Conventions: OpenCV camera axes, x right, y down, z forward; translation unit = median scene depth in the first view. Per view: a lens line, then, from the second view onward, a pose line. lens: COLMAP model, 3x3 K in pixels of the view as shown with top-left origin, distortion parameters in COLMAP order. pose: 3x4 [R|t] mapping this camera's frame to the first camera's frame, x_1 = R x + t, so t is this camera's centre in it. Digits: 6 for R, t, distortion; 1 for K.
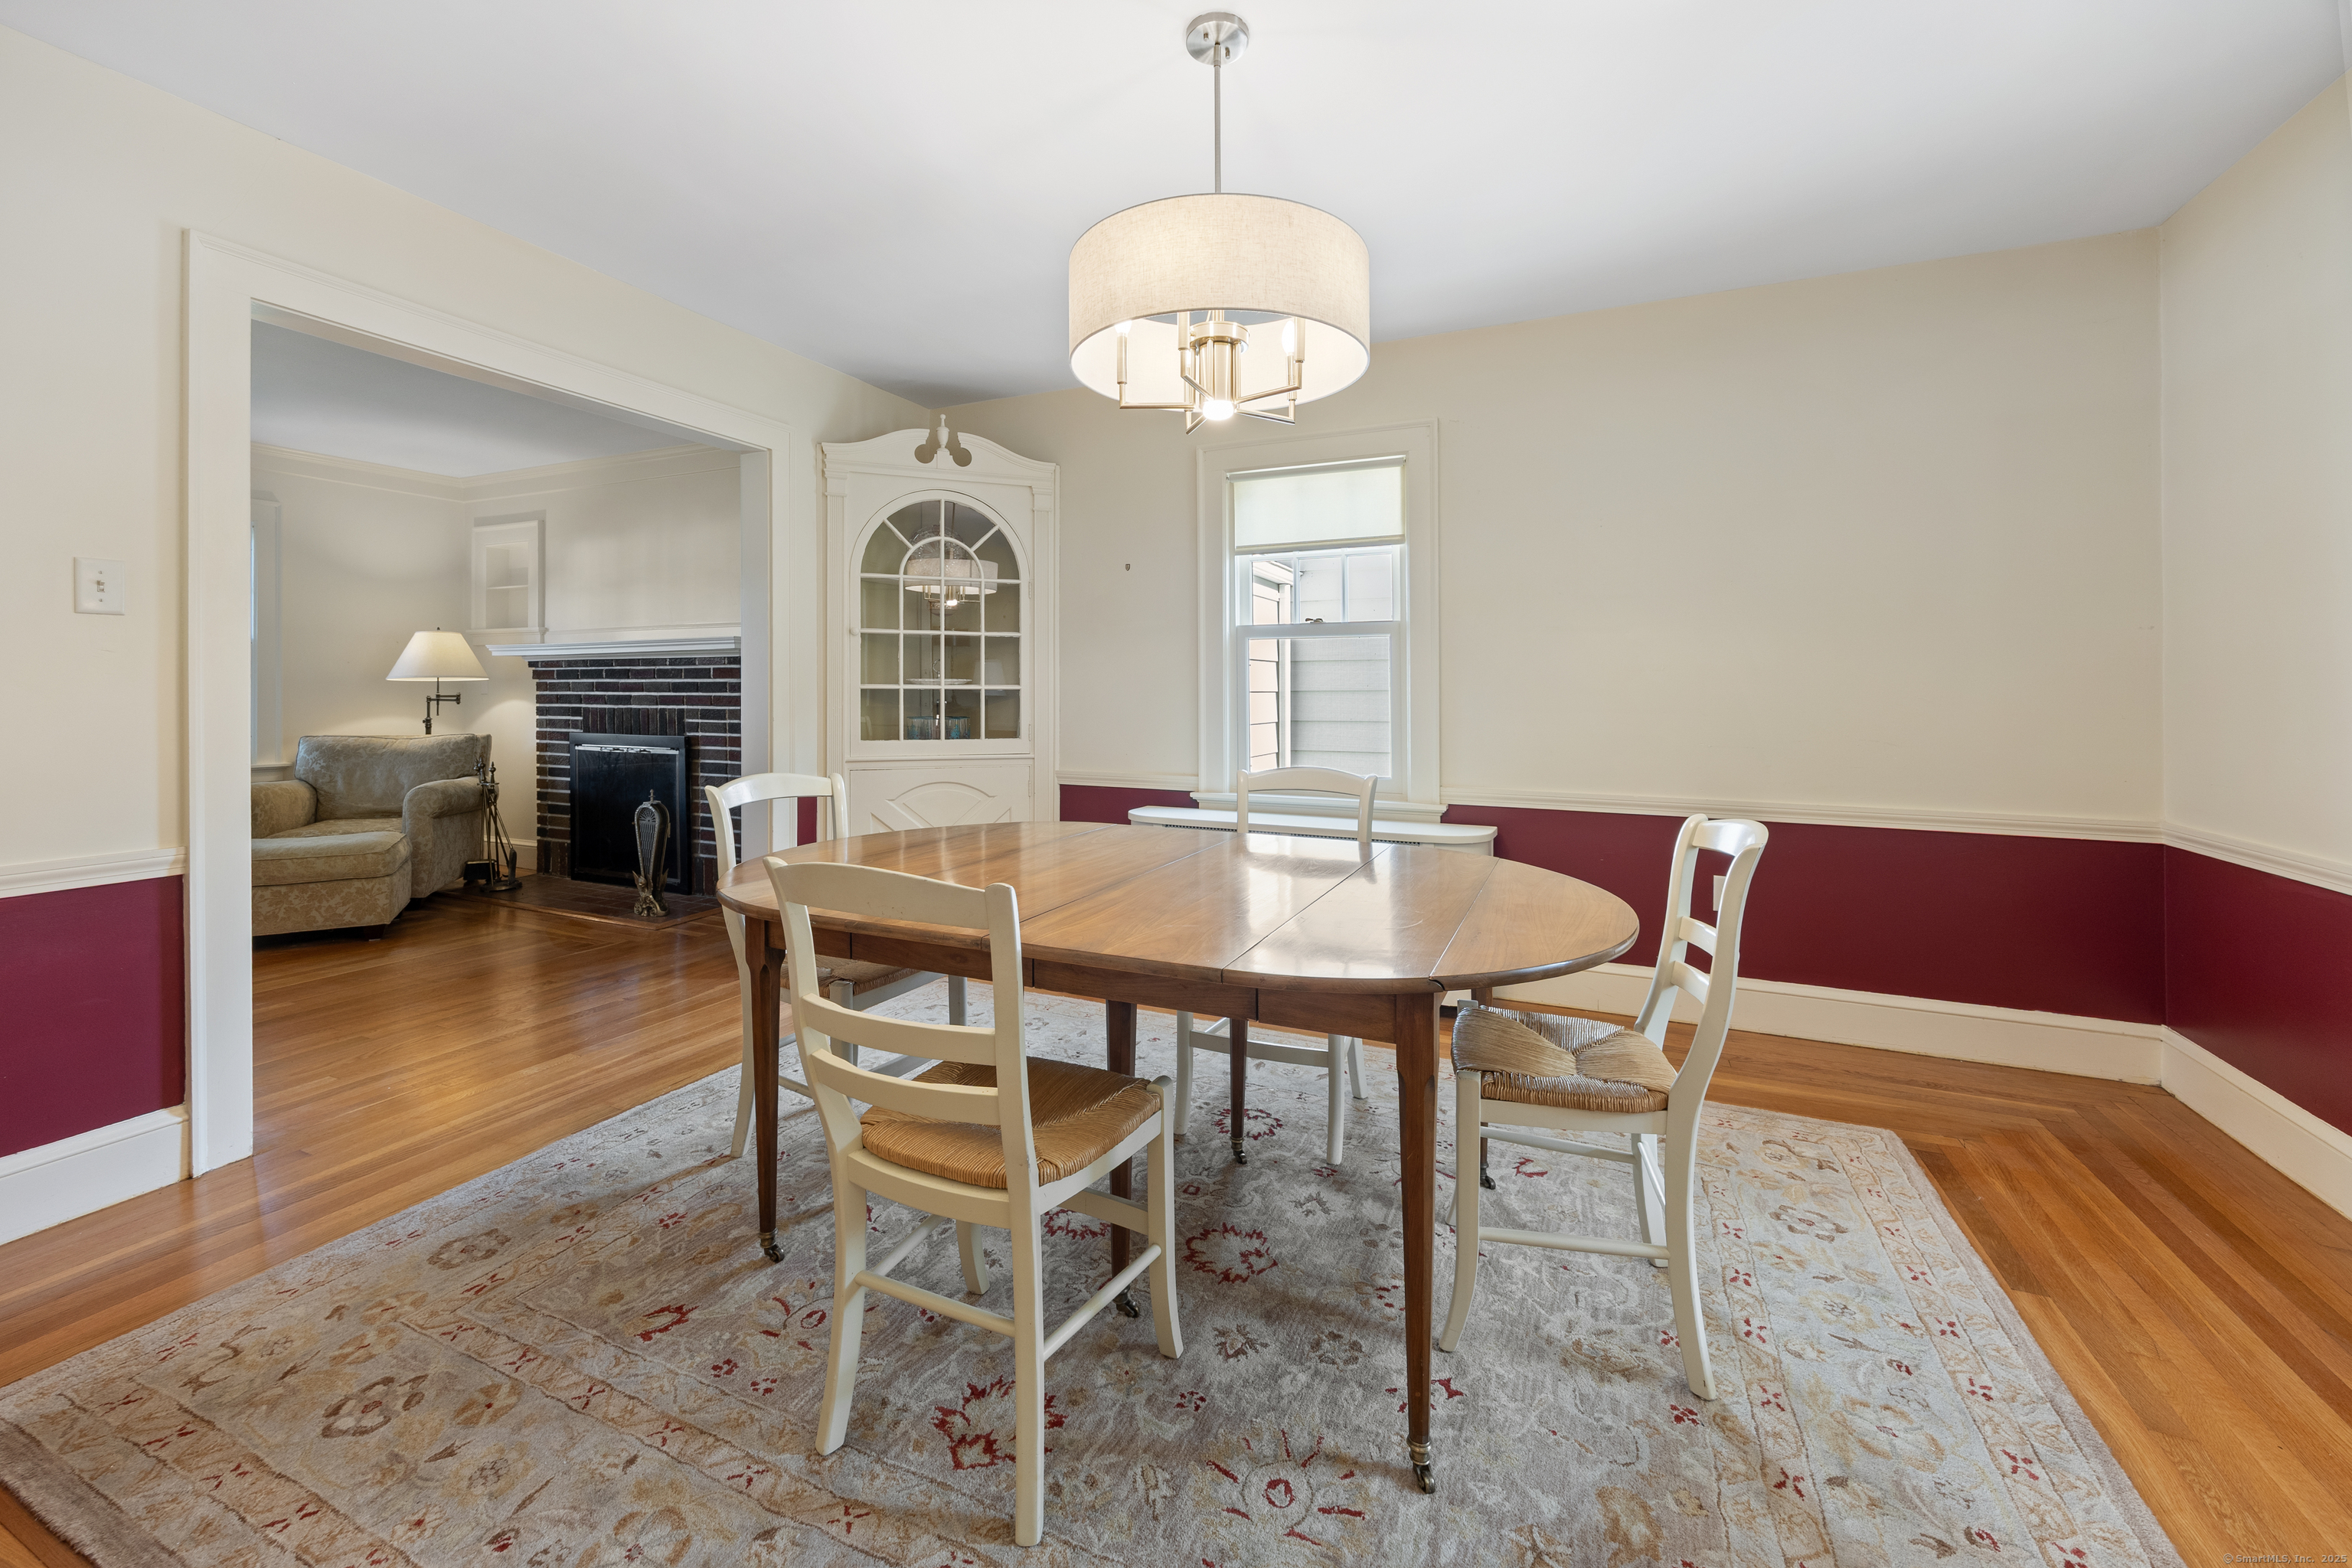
lens RADIAL K [[959.5, 0, 1169.5], [0, 959.5, 679.3], [0, 0, 1]] dist [-0.000825, -0.000074]
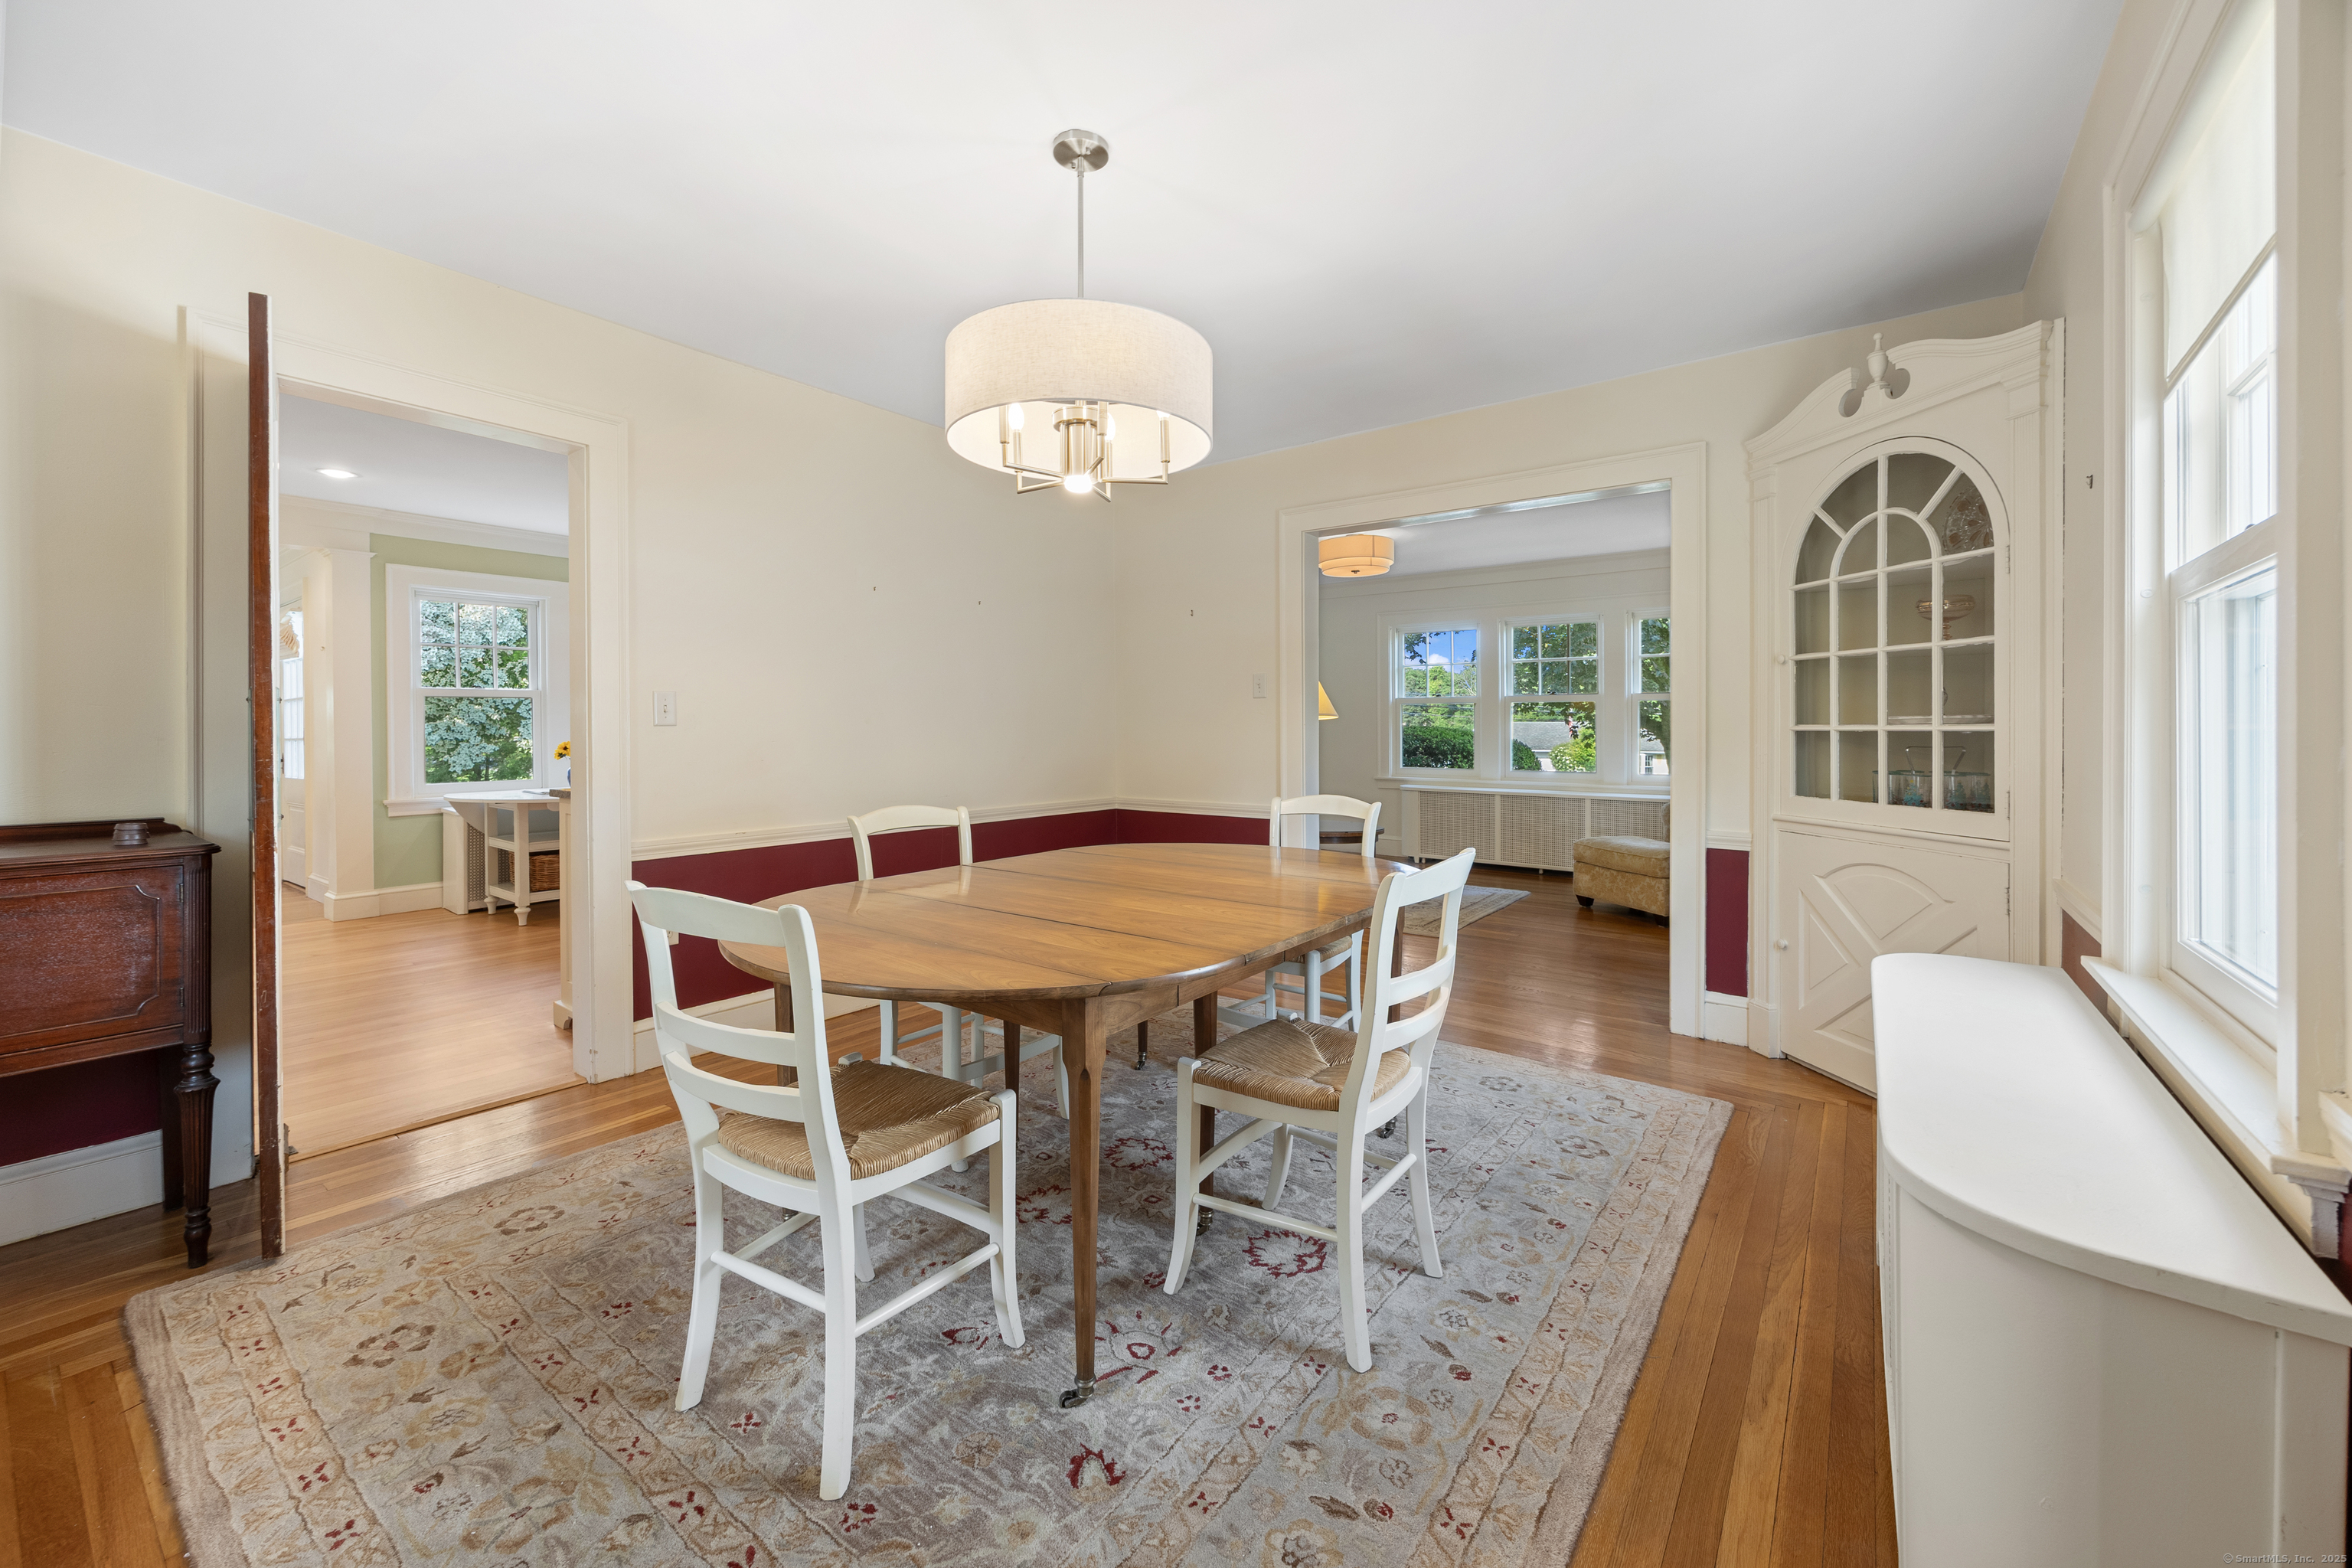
lens RADIAL K [[912.0, 0, 1172.8], [0, 912.0, 741.8], [0, 0, 1]] dist [-0.006189, -0.000127]
pose [[-0.221033, 0.010755, -0.975207, 0.520722], [0.011059, 0.999903, 0.008521, 0.006883], [0.975204, -0.008901, -0.221131, 0.649216]]
